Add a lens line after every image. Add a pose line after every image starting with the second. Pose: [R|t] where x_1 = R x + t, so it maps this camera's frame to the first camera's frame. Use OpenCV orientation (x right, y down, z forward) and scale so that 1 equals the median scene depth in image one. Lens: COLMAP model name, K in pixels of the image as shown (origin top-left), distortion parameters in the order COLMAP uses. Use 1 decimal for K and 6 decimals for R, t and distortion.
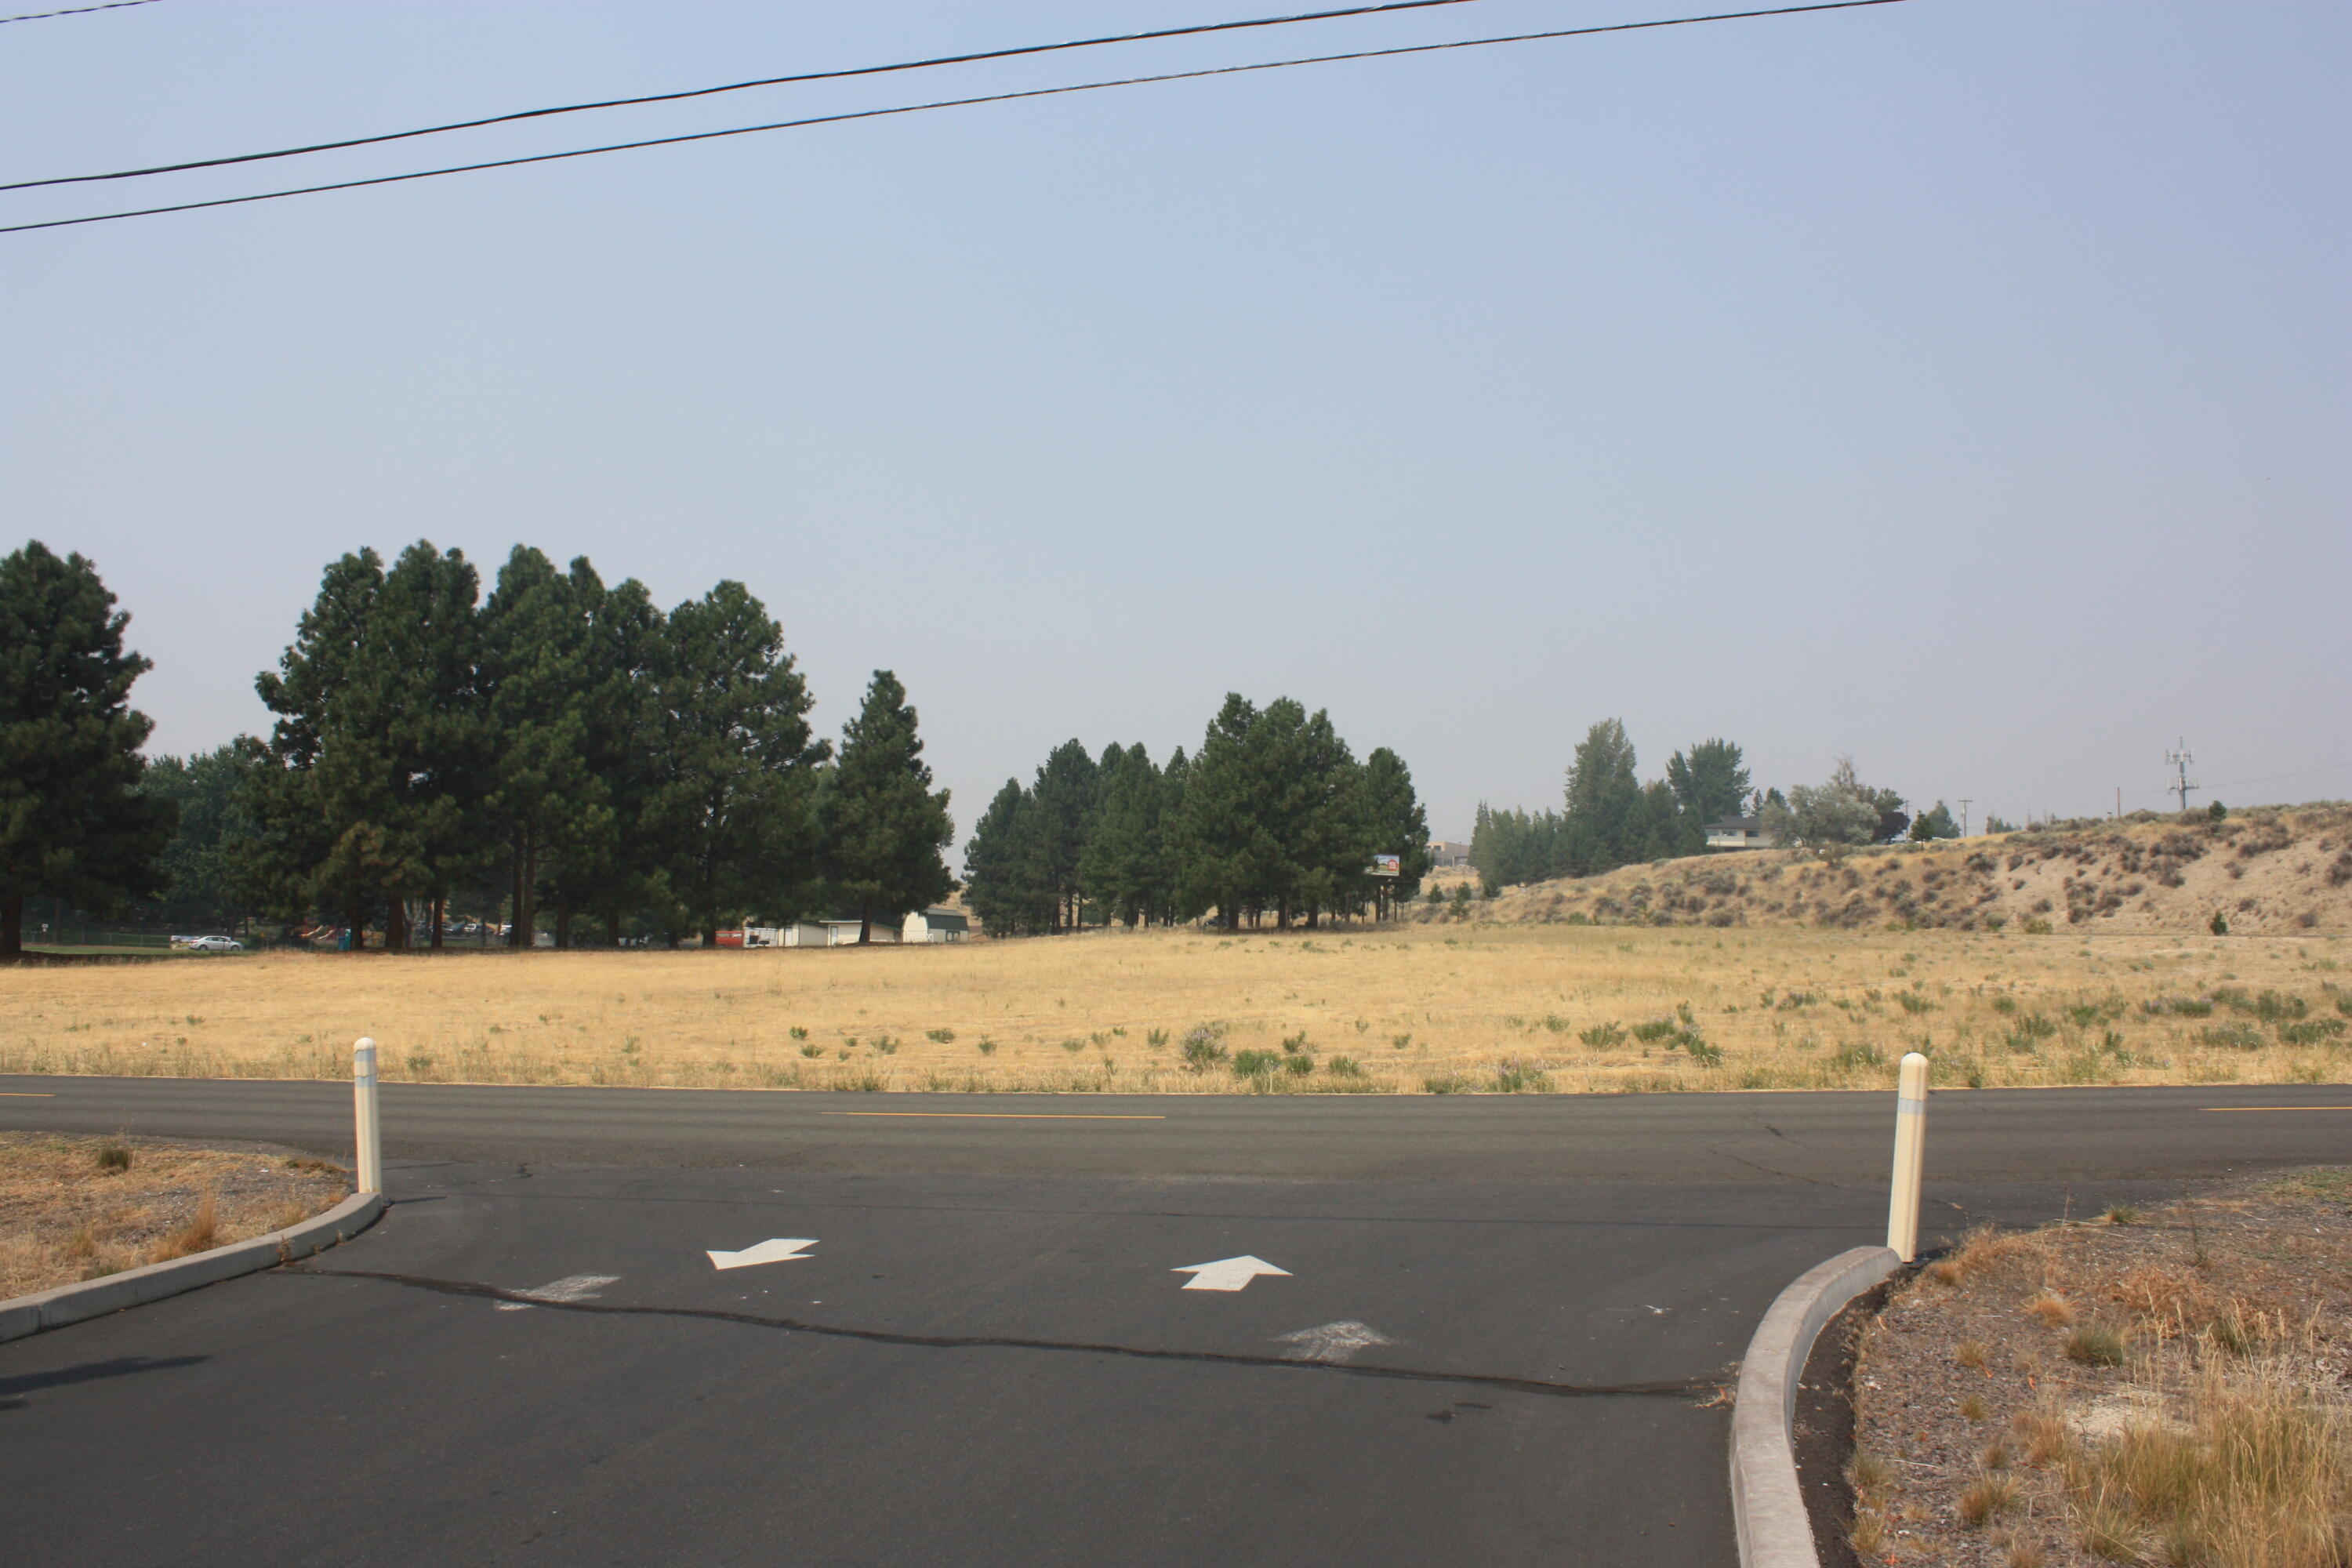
lens RADIAL K [[1964.3, 0, 1163.3], [0, 1964.3, 790.0], [0, 0, 1]] dist [-0.166756, 0.156027]
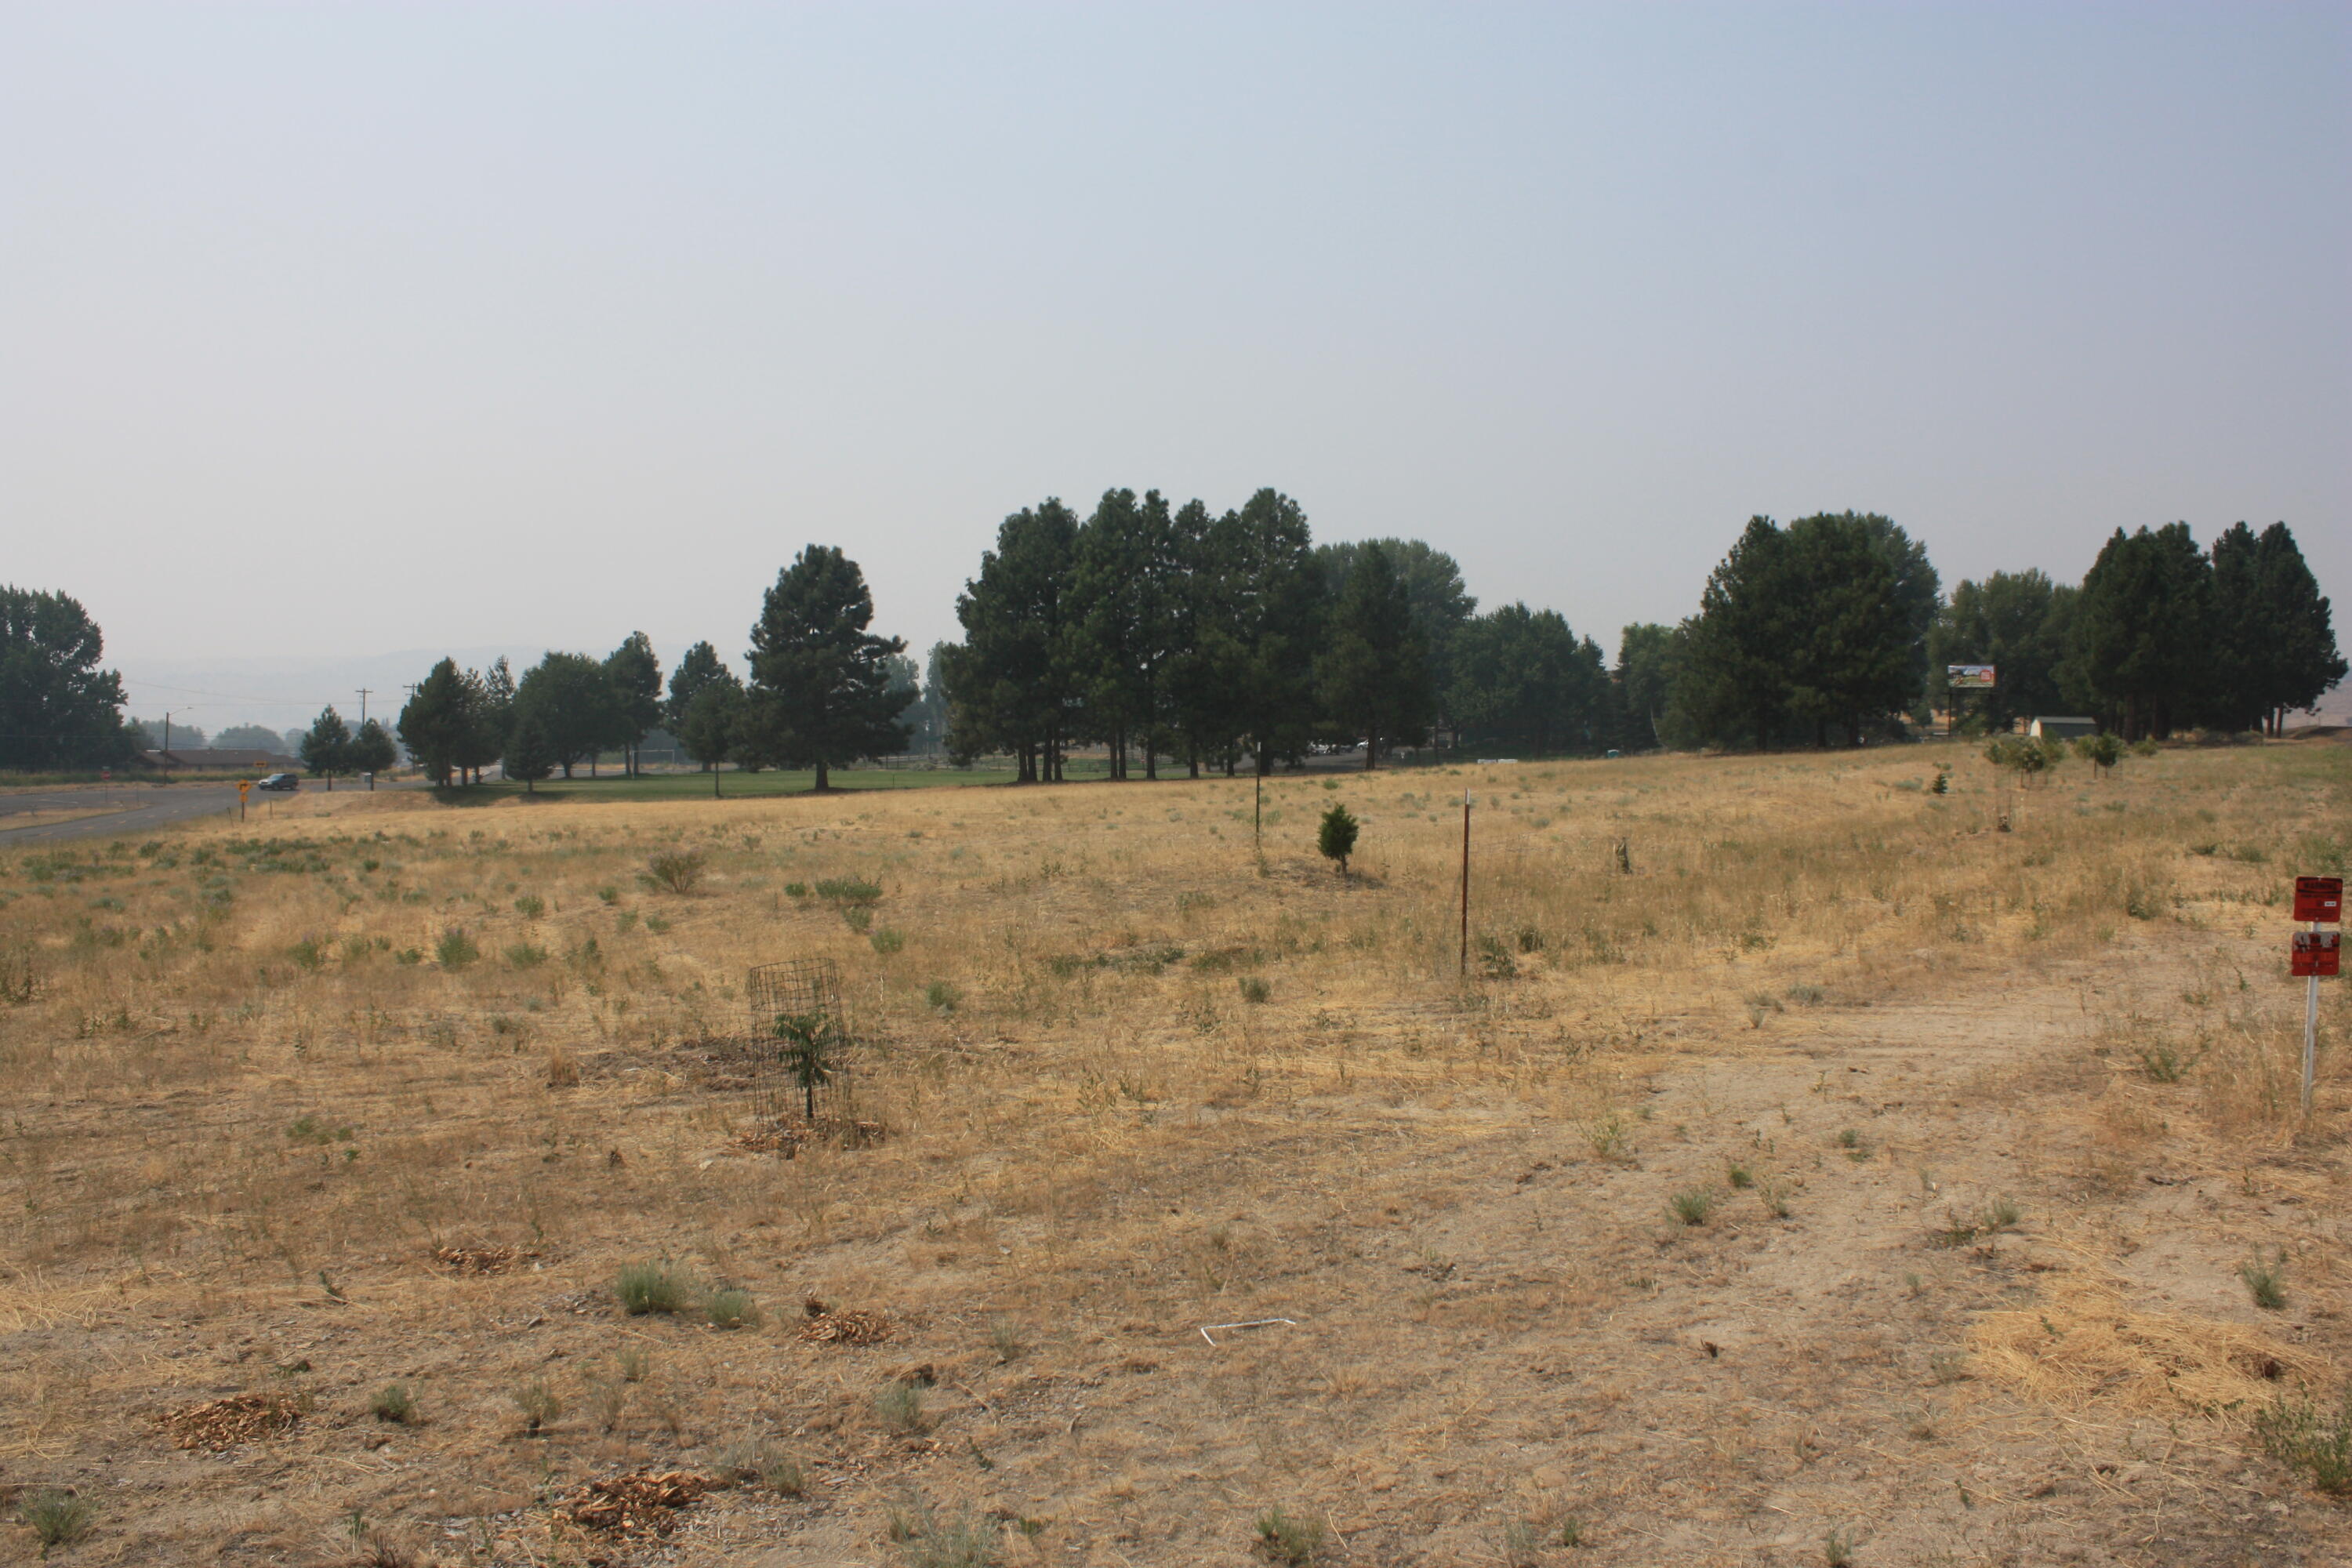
lens RADIAL K [[1958.1, 0, 1172.8], [0, 1958.1, 791.0], [0, 0, 1]] dist [-0.169927, 0.144515]
pose [[0.568316, 0.001838, -0.822808, 0.818479], [0.083285, 0.994733, 0.059747, 0.008547], [0.818584, -0.102482, 0.565170, 0.213575]]
